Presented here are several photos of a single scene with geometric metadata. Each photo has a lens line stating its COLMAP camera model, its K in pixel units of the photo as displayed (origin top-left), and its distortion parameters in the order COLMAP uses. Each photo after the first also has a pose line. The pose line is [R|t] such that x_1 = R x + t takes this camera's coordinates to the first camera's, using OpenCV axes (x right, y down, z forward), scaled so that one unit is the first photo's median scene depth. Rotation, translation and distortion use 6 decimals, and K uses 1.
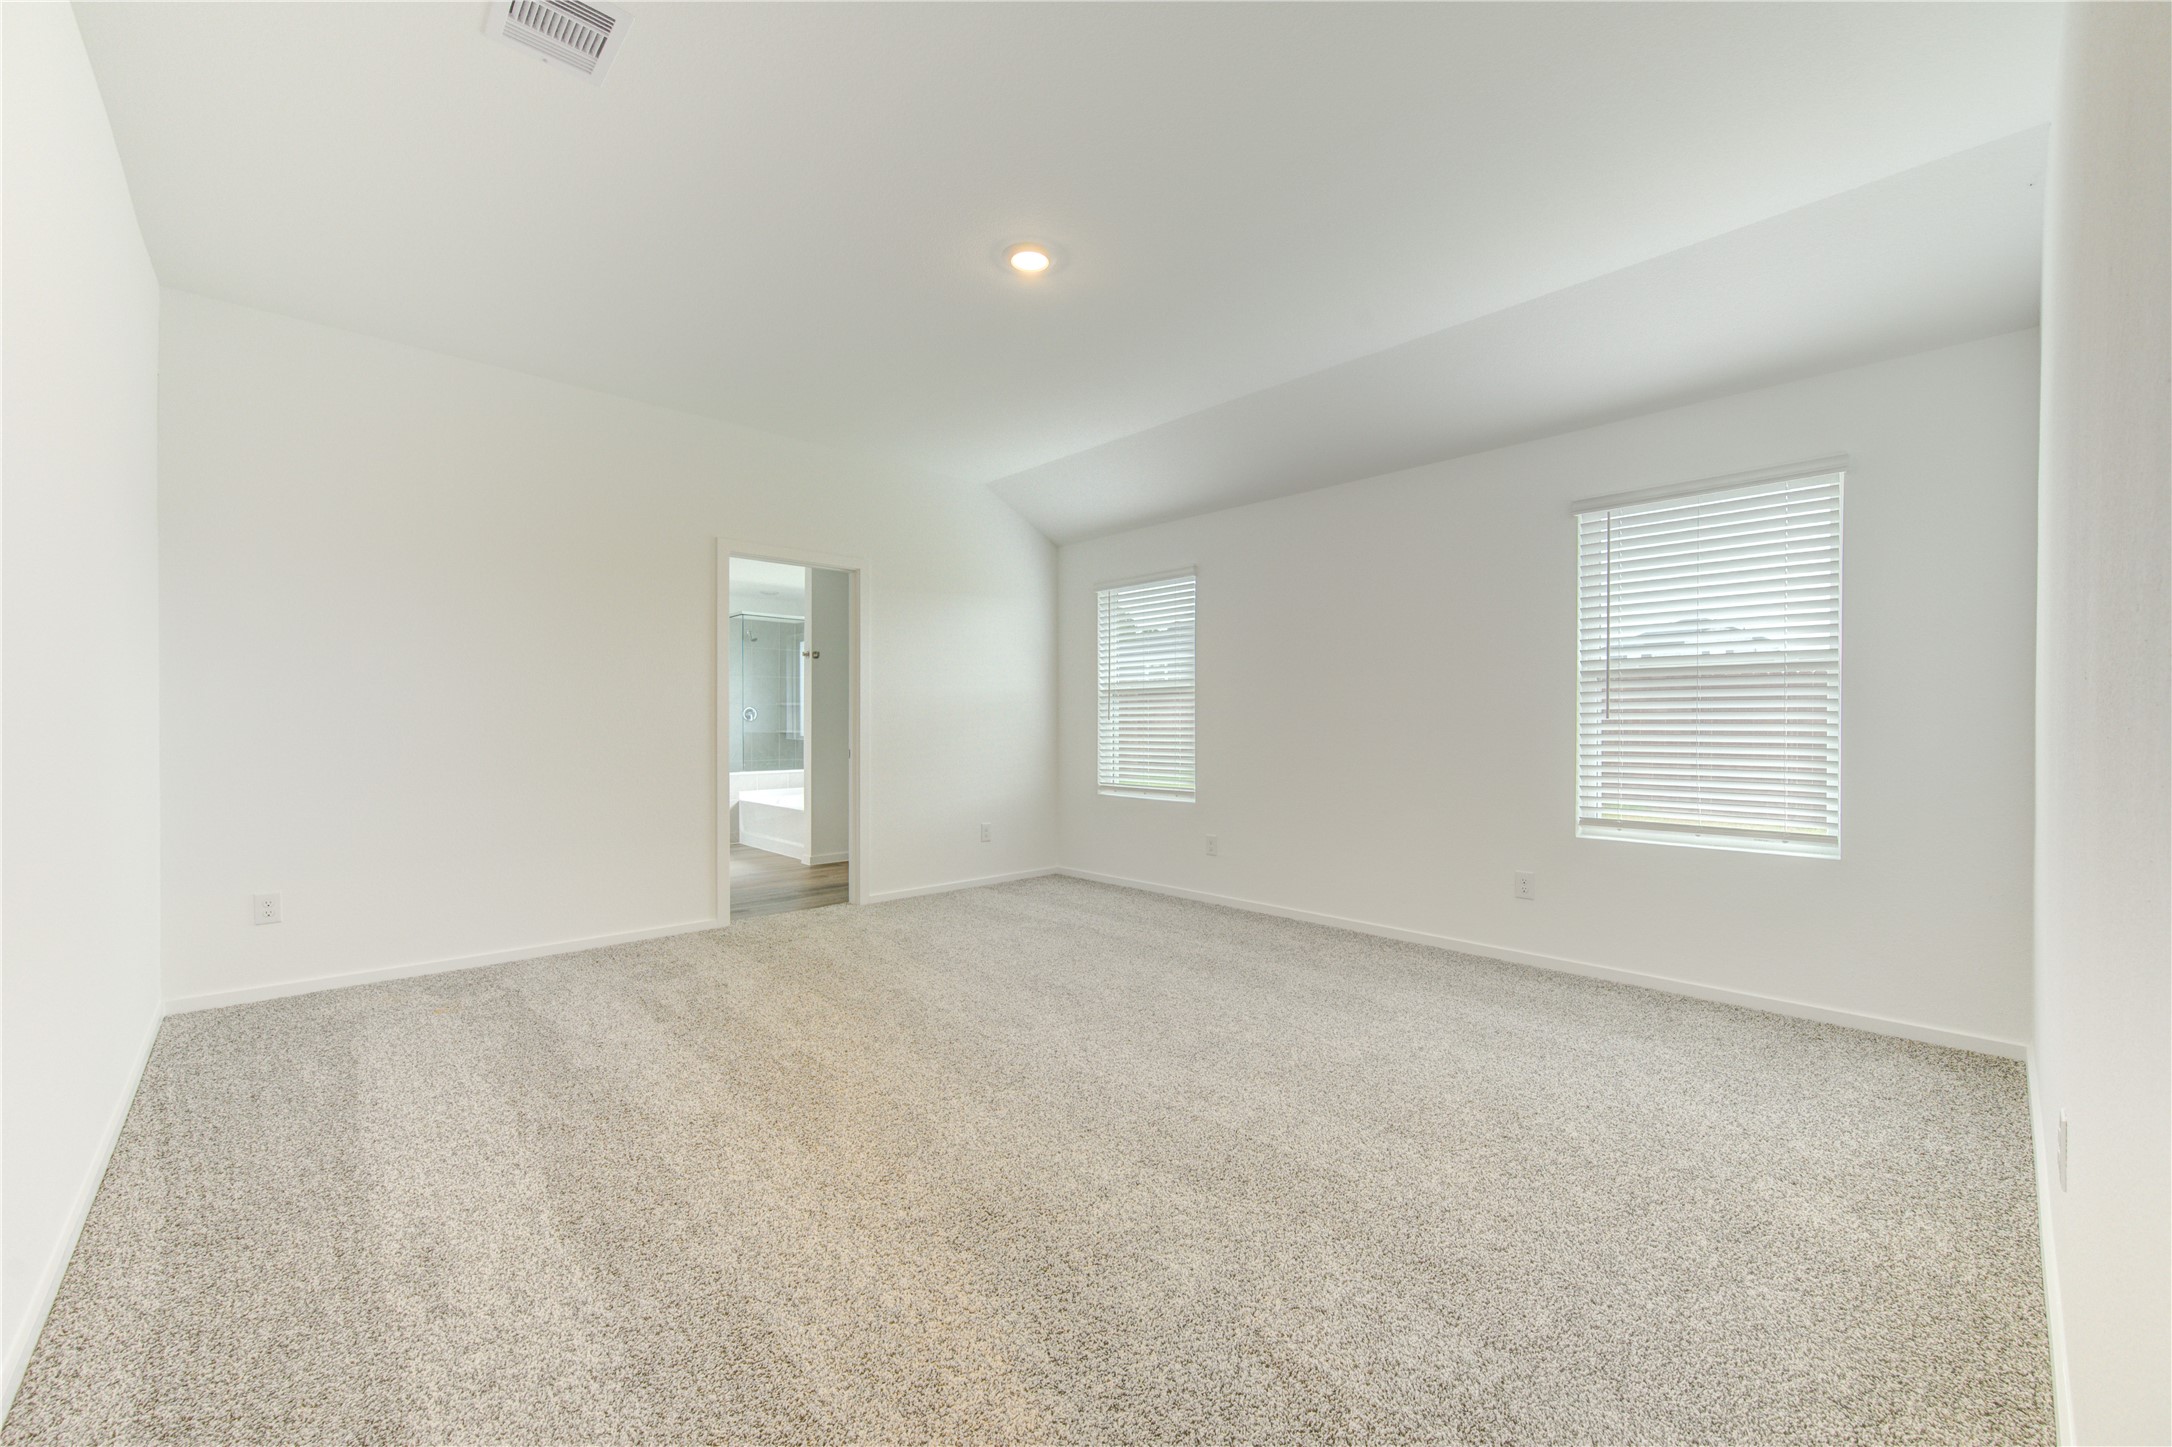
lens RADIAL K [[849.3, 0, 1092.0], [0, 849.3, 729.5], [0, 0, 1]] dist [-0.001083, 0.000717]
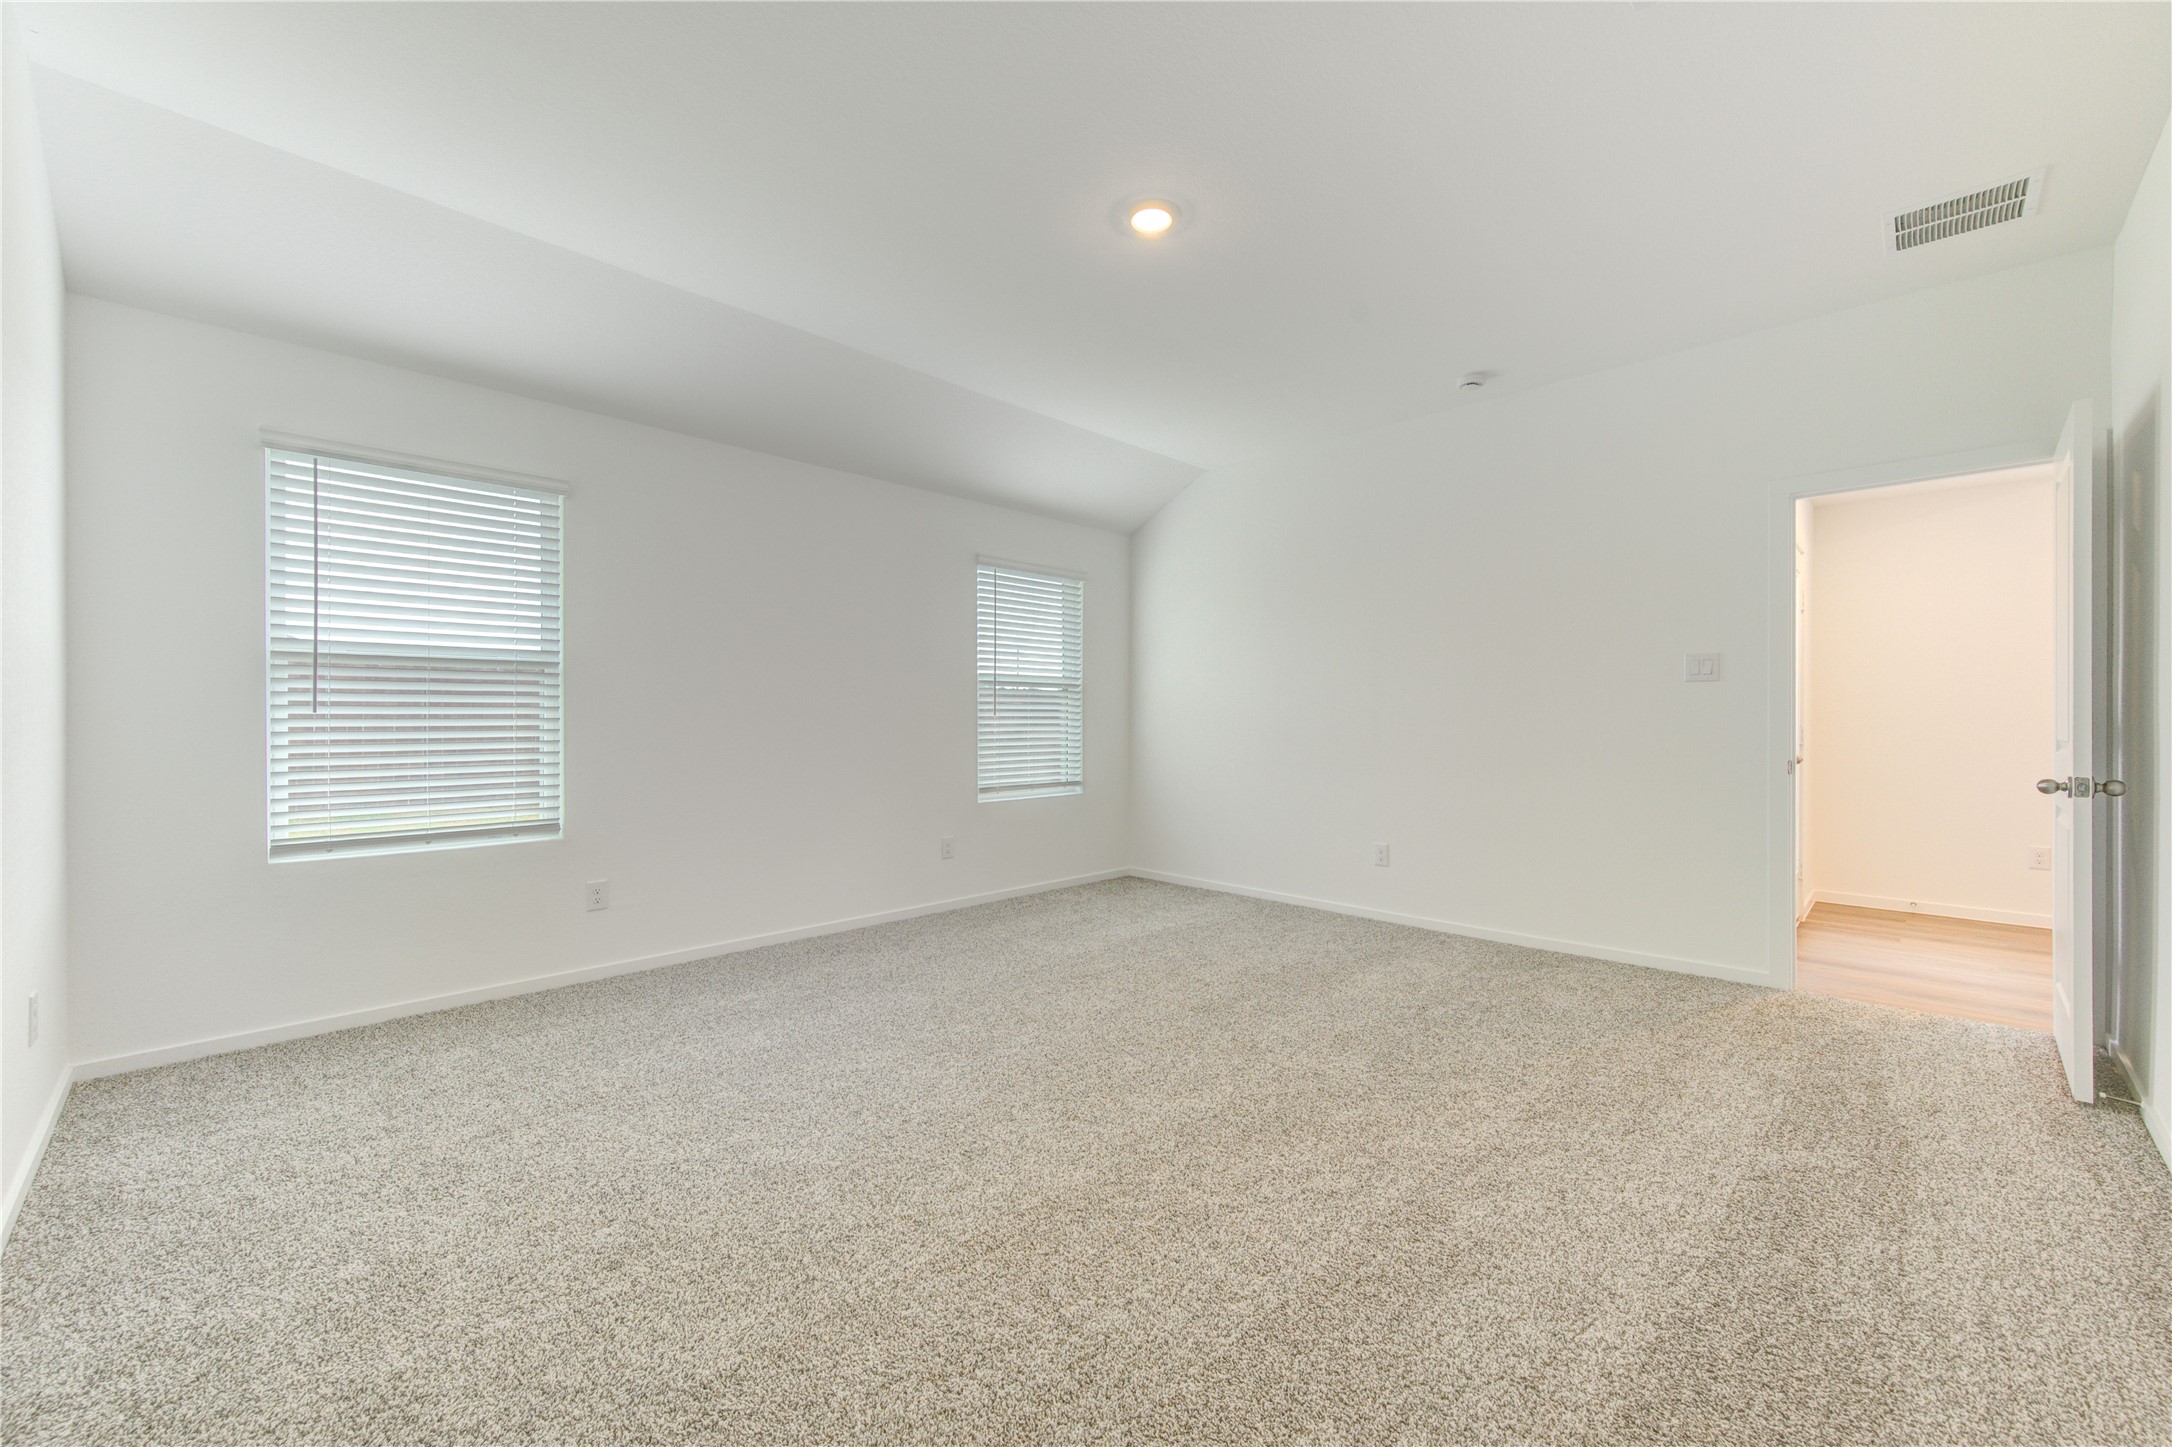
lens RADIAL K [[853.1, 0, 1134.4], [0, 853.1, 718.6], [0, 0, 1]] dist [-0.000501, 0.000043]
pose [[-0.069838, -0.001043, 0.997558, -0.295781], [0.007644, 0.999970, 0.001581, -0.002612], [-0.997529, 0.007735, -0.069828, 0.311039]]
